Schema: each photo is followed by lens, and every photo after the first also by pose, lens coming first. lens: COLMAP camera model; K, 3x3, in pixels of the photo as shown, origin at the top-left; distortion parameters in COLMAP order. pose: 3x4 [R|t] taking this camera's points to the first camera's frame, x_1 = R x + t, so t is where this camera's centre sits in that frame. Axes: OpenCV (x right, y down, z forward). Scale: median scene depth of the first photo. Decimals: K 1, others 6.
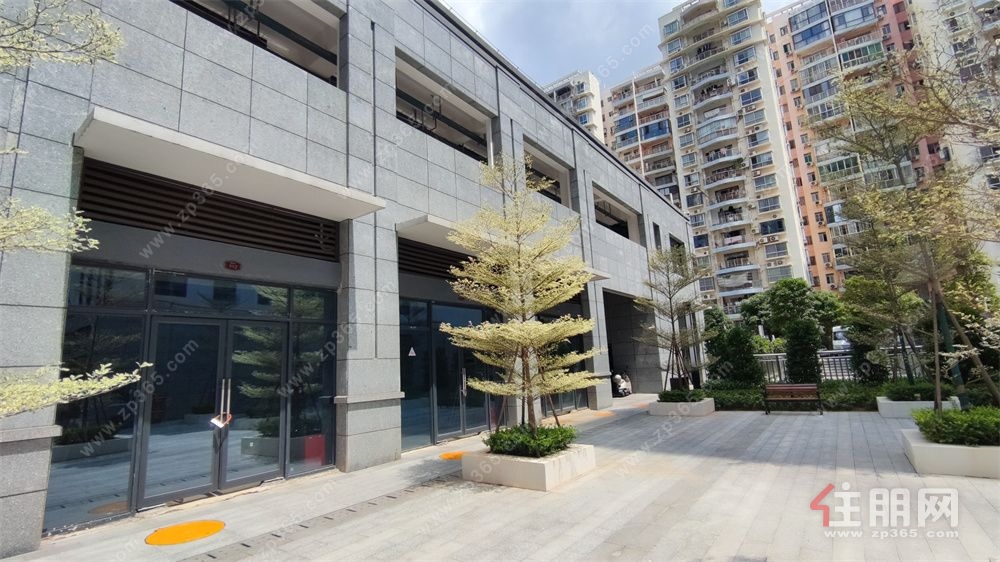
lens RADIAL K [[455.8, 0, 495.5], [0, 455.8, 284.0], [0, 0, 1]] dist [0.008649, -0.006484]
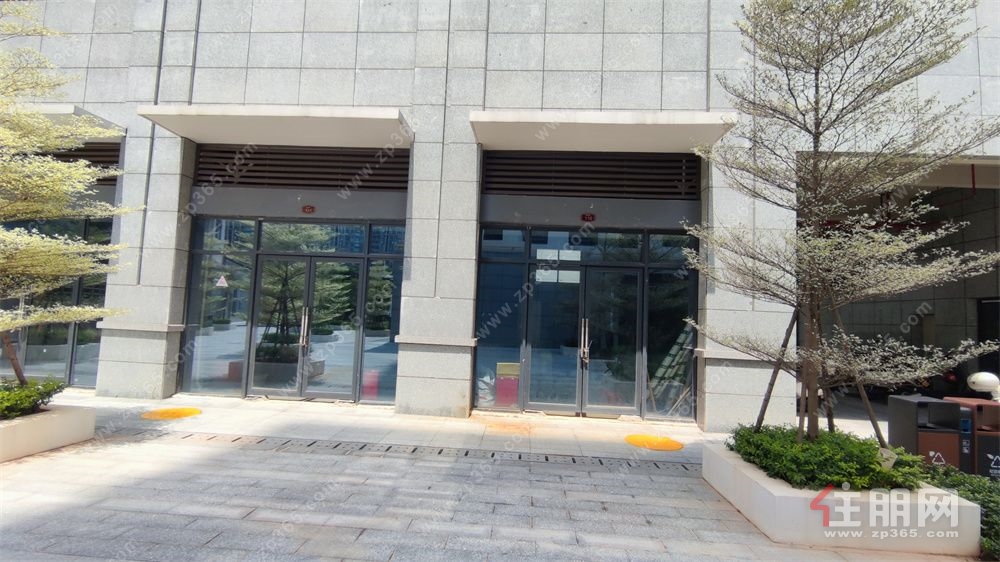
lens RADIAL K [[430.1, 0, 499.5], [0, 430.1, 285.5], [0, 0, 1]] dist [-0.003099, -0.001021]
pose [[0.548938, 0.013604, -0.835752, 0.472758], [0.080980, 0.994298, 0.069374, 0.091325], [0.831931, -0.105762, 0.544707, 0.633047]]
